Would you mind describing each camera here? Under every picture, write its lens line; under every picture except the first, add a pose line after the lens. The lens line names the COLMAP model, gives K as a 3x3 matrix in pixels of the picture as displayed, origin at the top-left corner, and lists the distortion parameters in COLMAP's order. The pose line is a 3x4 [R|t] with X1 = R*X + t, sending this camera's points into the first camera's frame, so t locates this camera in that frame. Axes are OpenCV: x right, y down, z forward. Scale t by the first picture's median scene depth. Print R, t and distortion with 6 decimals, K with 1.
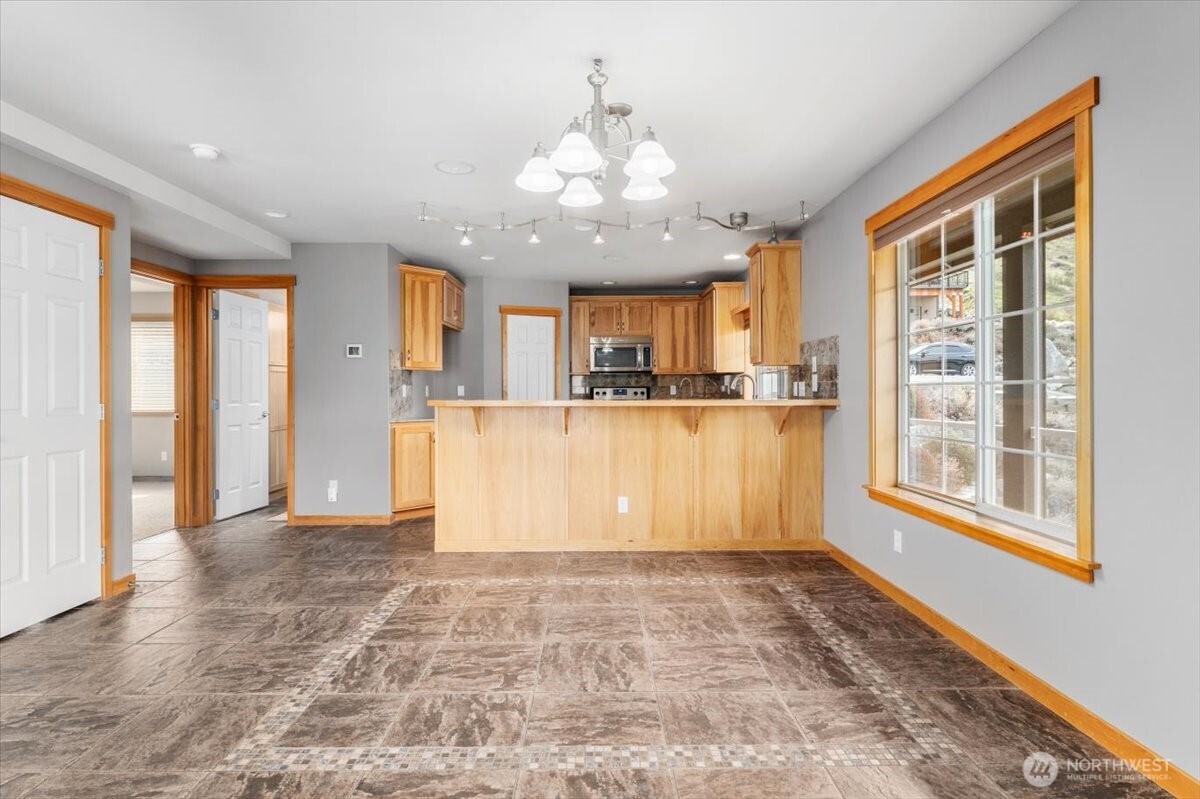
lens RADIAL K [[489.1, 0, 592.6], [0, 489.1, 383.7], [0, 0, 1]] dist [0.000078, 0.000075]
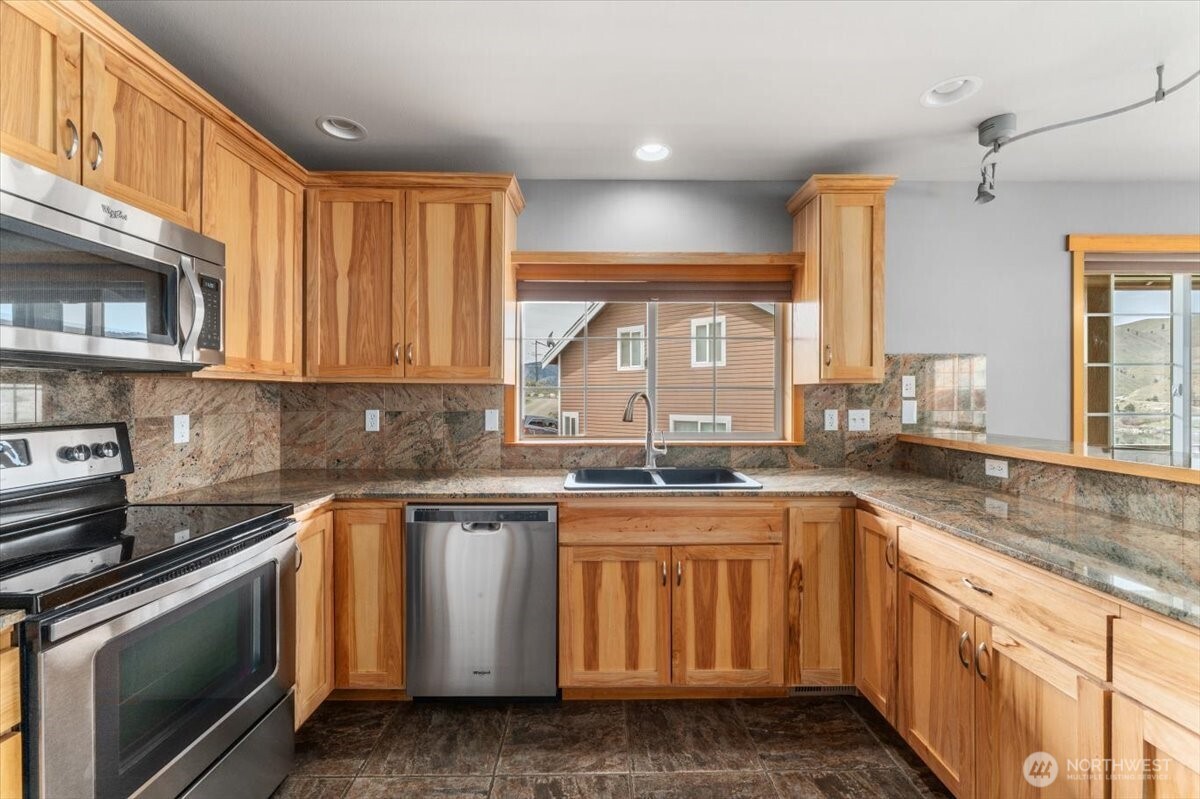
lens RADIAL K [[482.1, 0, 600.0], [0, 482.1, 399.5], [0, 0, 1]] dist [-0.001275, -0.000492]
pose [[-0.015098, 0.000100, 0.999886, -0.154988], [0.001365, 0.999999, -0.000079, -0.006254], [-0.999885, 0.001364, -0.015098, 0.777107]]
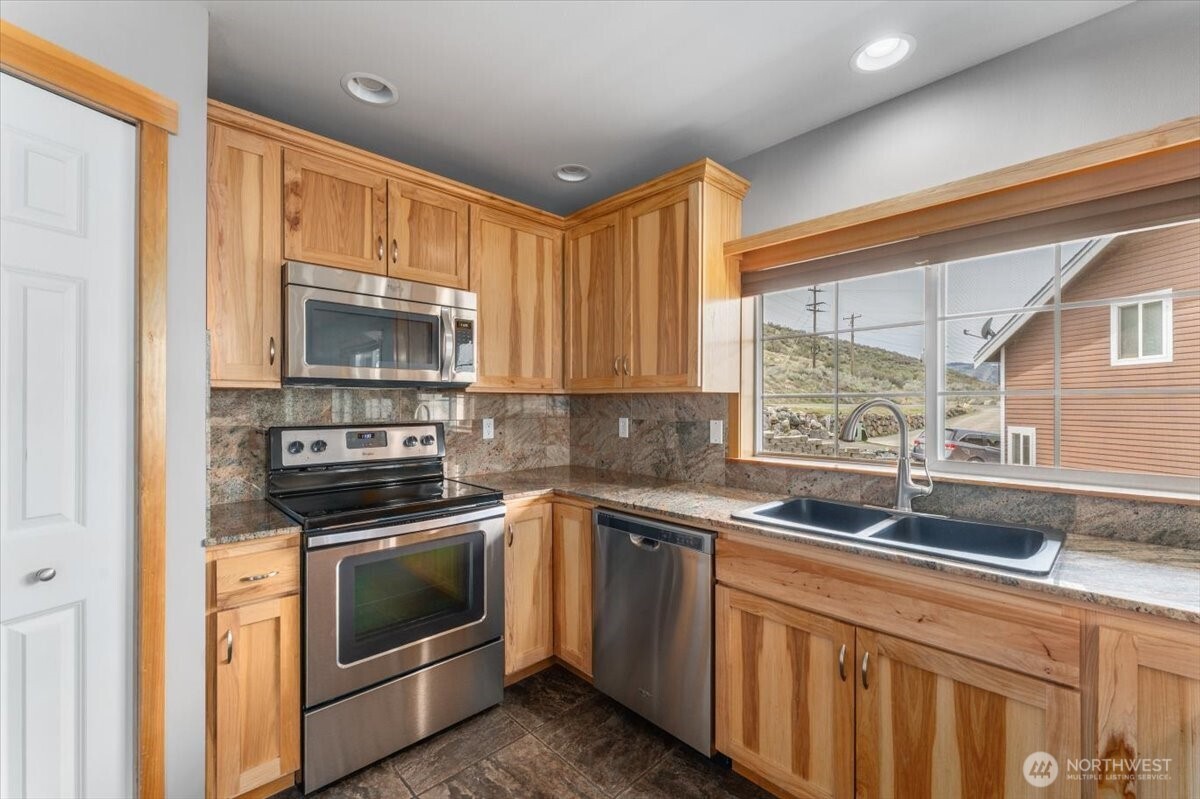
lens RADIAL K [[499.7, 0, 596.0], [0, 499.7, 406.8], [0, 0, 1]] dist [0.000677, -0.000545]
pose [[0.722064, 0.004019, 0.691815, -0.078528], [-0.004960, 0.999987, -0.000633, -0.007568], [-0.691808, -0.002974, 0.722075, 0.644988]]
